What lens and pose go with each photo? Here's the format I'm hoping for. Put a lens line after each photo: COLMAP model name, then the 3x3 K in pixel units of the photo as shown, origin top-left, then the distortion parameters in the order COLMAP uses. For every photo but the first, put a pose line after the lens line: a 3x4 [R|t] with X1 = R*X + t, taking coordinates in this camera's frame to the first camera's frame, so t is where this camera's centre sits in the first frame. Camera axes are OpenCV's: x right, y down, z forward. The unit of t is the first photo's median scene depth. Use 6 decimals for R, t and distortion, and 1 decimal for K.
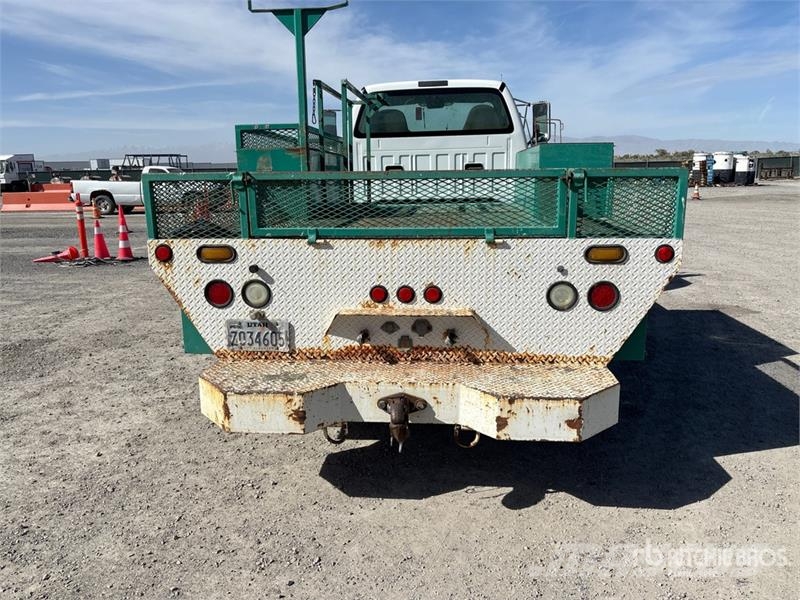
lens RADIAL K [[610.1, 0, 401.6], [0, 610.1, 300.9], [0, 0, 1]] dist [0.043764, -0.055953]
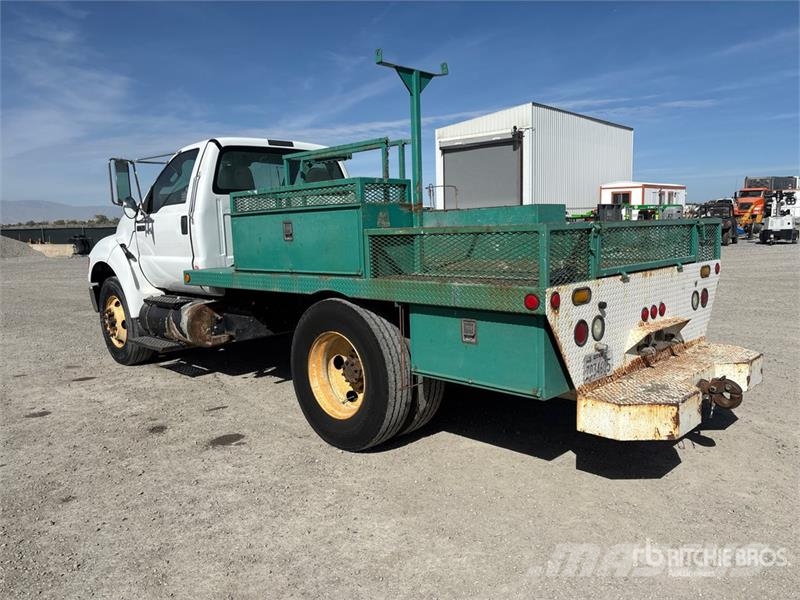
lens RADIAL K [[610.1, 0, 401.6], [0, 610.1, 300.9], [0, 0, 1]] dist [0.043764, -0.055953]
pose [[0.632201, -0.099461, 0.768394, -1.324209], [0.178993, 0.983648, -0.019944, -0.102429], [-0.753845, 0.150145, 0.639667, 0.544115]]
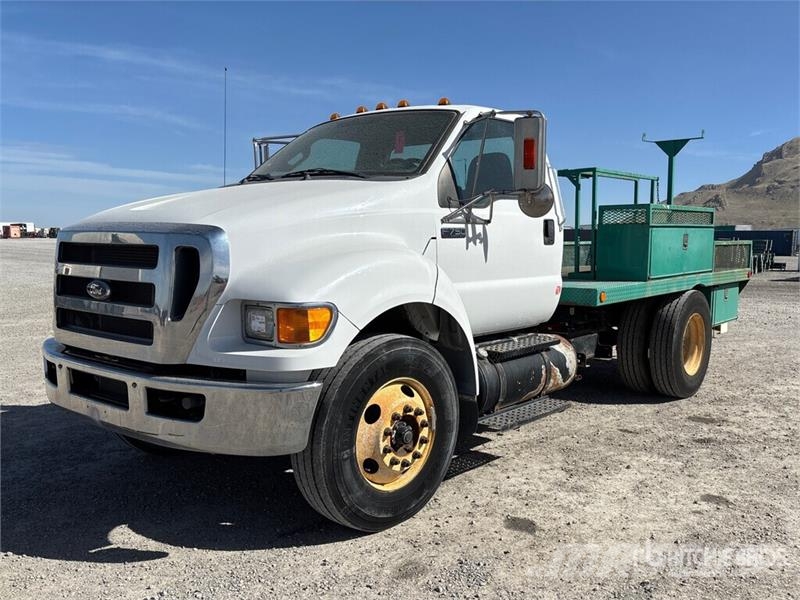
lens RADIAL K [[722.4, 0, 468.5], [0, 722.4, 329.3], [0, 0, 1]] dist [0.004432, -0.008532]
pose [[-0.848797, -0.057507, 0.525581, -0.970709], [0.116288, 0.949420, 0.291684, -0.814868], [-0.515771, 0.308699, -0.799178, 3.858864]]
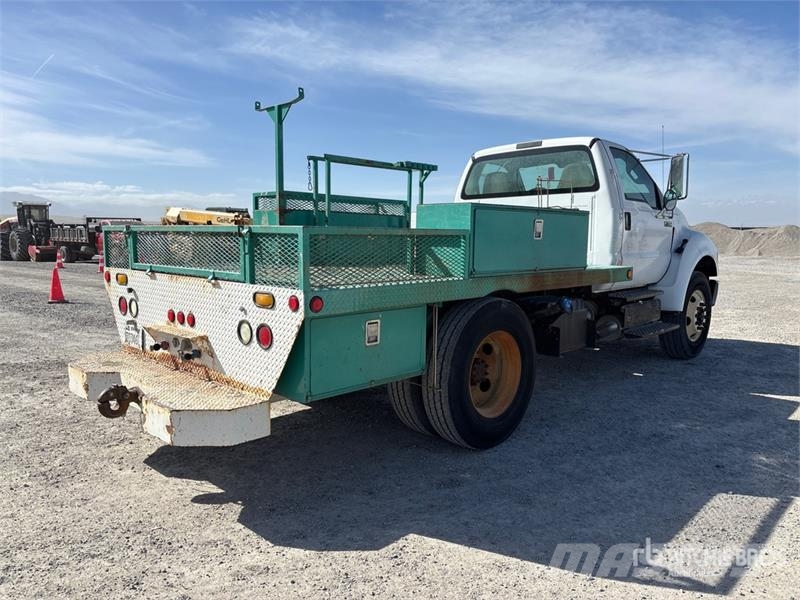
lens RADIAL K [[610.1, 0, 401.6], [0, 610.1, 300.9], [0, 0, 1]] dist [0.043764, -0.055953]
pose [[0.774931, 0.088159, -0.625867, 1.173204], [-0.145933, 0.988425, -0.041462, -0.060084], [0.614967, 0.123465, 0.778827, 0.249899]]
